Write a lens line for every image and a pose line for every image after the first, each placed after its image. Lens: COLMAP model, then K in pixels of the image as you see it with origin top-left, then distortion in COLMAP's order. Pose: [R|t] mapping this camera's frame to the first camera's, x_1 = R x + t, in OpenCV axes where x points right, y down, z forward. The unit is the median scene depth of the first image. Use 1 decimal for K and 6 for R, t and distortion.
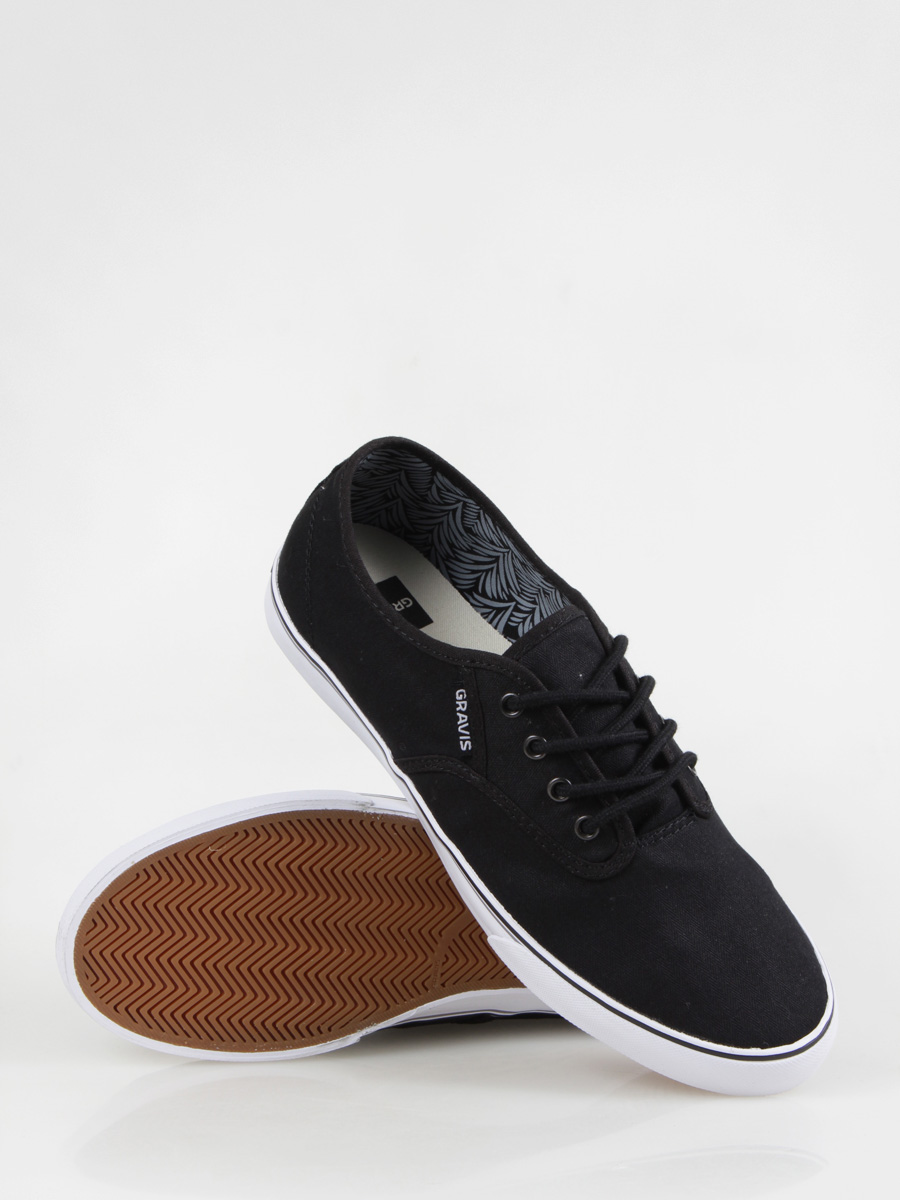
lens RADIAL K [[1844.2, 0, 450.0], [0, 1844.2, 600.0], [0, 0, 1]] dist [-1.346501, -0.006991]
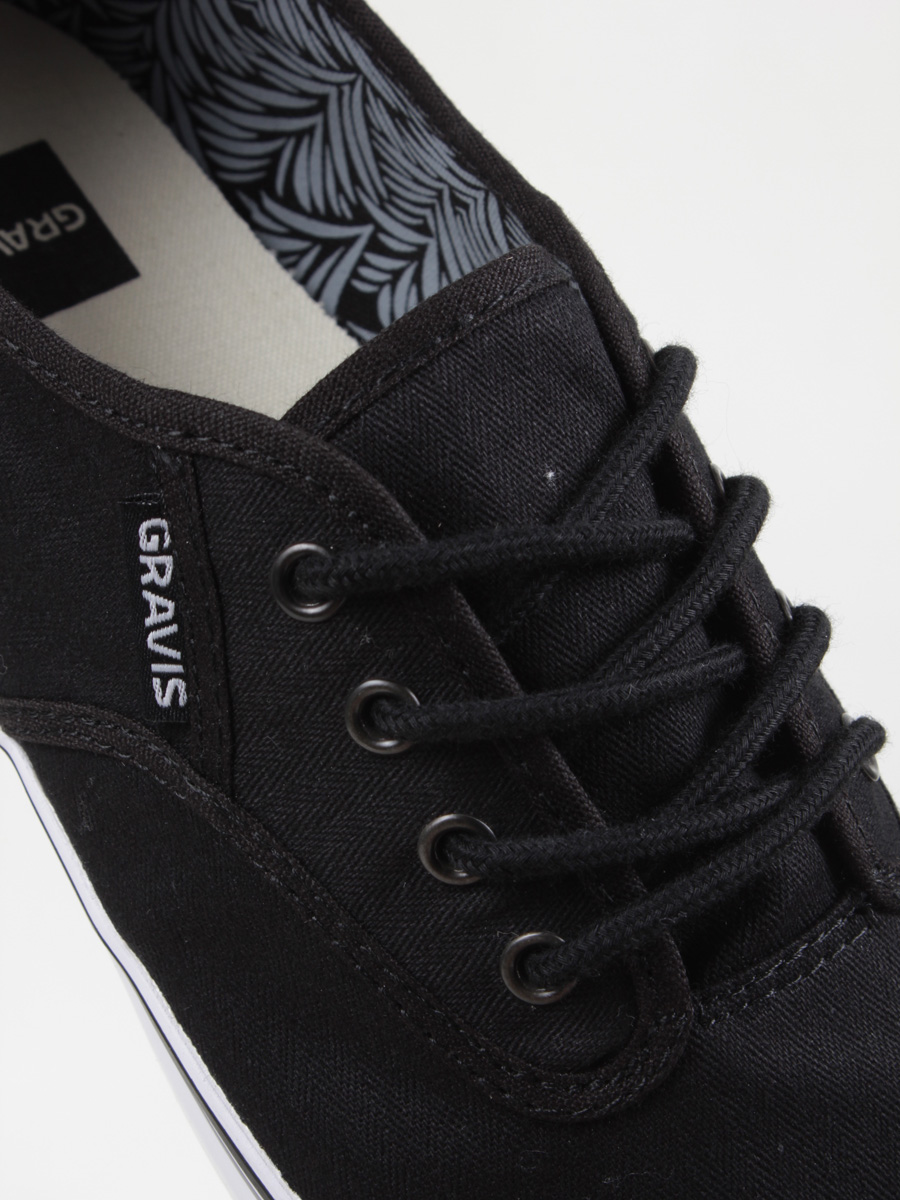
lens RADIAL K [[1859.3, 0, 450.0], [0, 1859.3, 600.0], [0, 0, 1]] dist [-0.531802, 1.699647]
pose [[0.999041, 0.040737, -0.016029, 0.060452], [-0.035306, 0.966258, 0.255144, -0.019640], [0.025882, -0.254333, 0.966770, 0.670733]]
